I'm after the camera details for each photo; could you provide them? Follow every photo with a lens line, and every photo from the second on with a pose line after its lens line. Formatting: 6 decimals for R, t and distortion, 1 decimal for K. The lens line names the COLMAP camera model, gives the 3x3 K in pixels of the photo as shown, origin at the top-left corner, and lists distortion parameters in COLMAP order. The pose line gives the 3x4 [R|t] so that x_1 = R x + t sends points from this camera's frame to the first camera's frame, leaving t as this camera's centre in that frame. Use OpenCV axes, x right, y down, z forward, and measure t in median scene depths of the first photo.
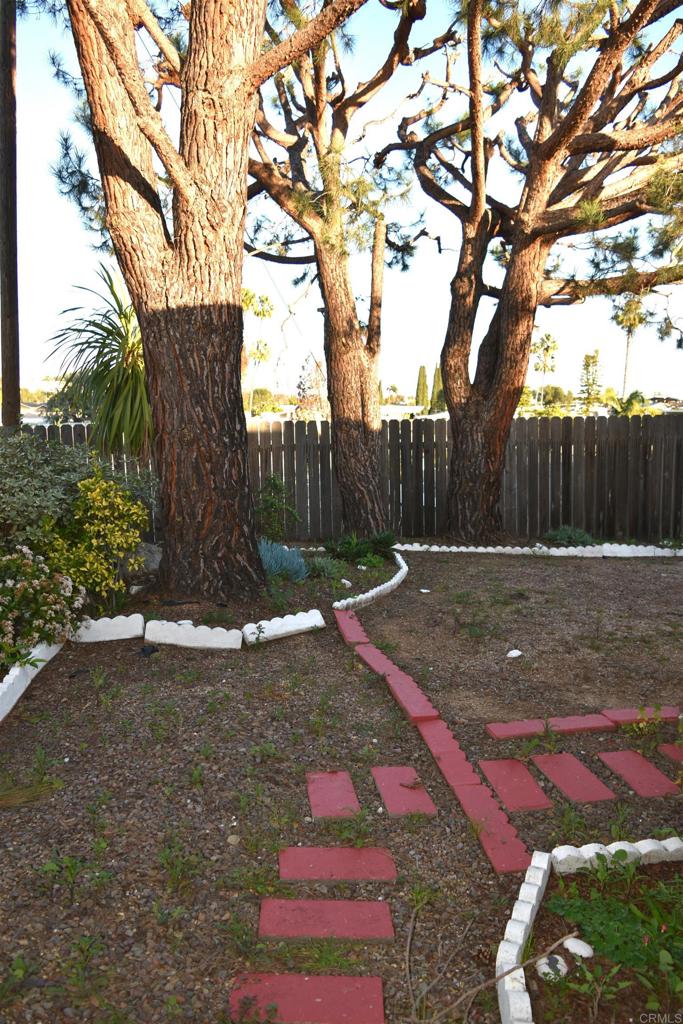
lens RADIAL K [[789.4, 0, 341.5], [0, 789.4, 512.0], [0, 0, 1]] dist [-0.032198, 0.014553]
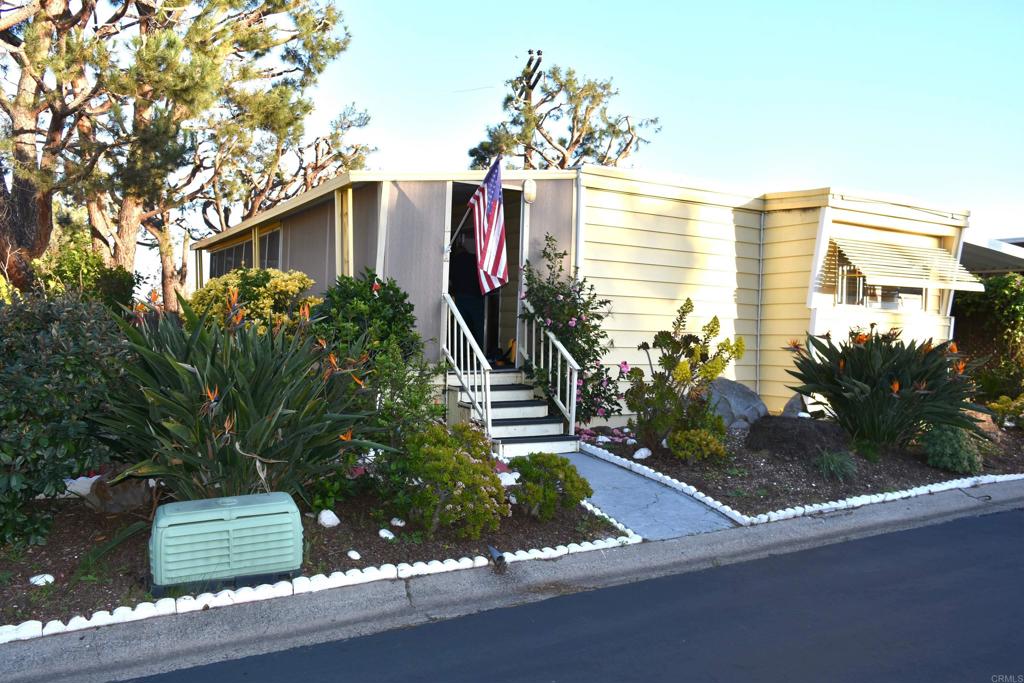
lens RADIAL K [[789.4, 0, 512.0], [0, 789.4, 341.5], [0, 0, 1]] dist [-0.032198, 0.014553]
pose [[0.928539, 0.016123, 0.370884, 0.091833], [0.022954, 0.994651, -0.100705, 0.262233], [-0.370524, 0.102022, 0.923203, -1.726020]]
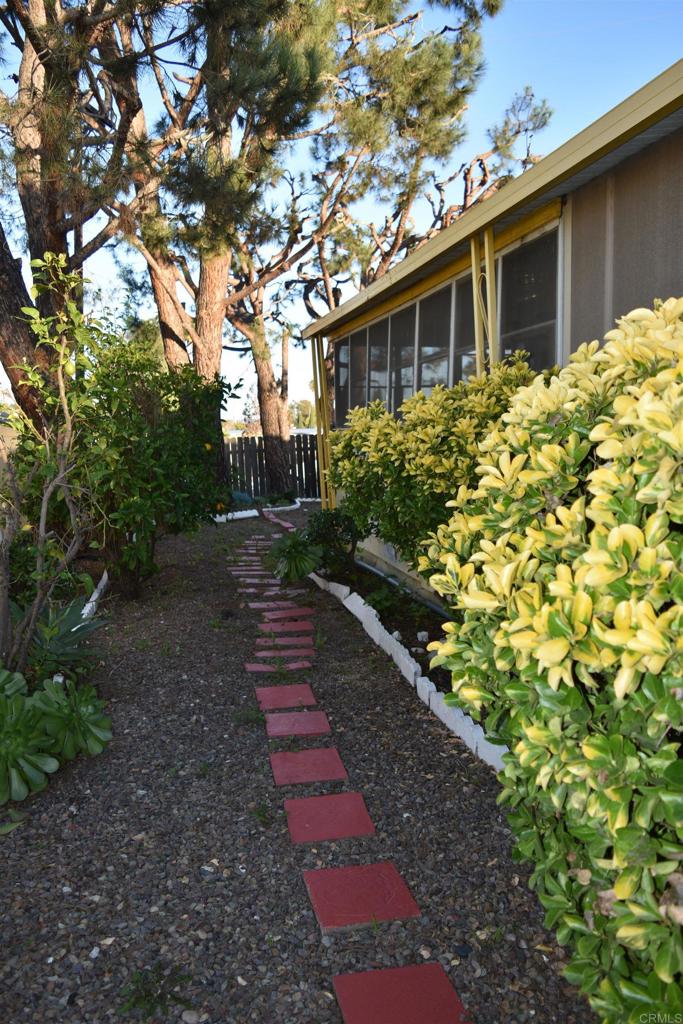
lens RADIAL K [[789.4, 0, 341.5], [0, 789.4, 512.0], [0, 0, 1]] dist [-0.032198, 0.014553]
pose [[0.997303, -0.034372, 0.064856, 0.046092], [0.036259, 0.998946, -0.028152, 0.125379], [-0.063820, 0.030428, 0.997497, -0.885438]]
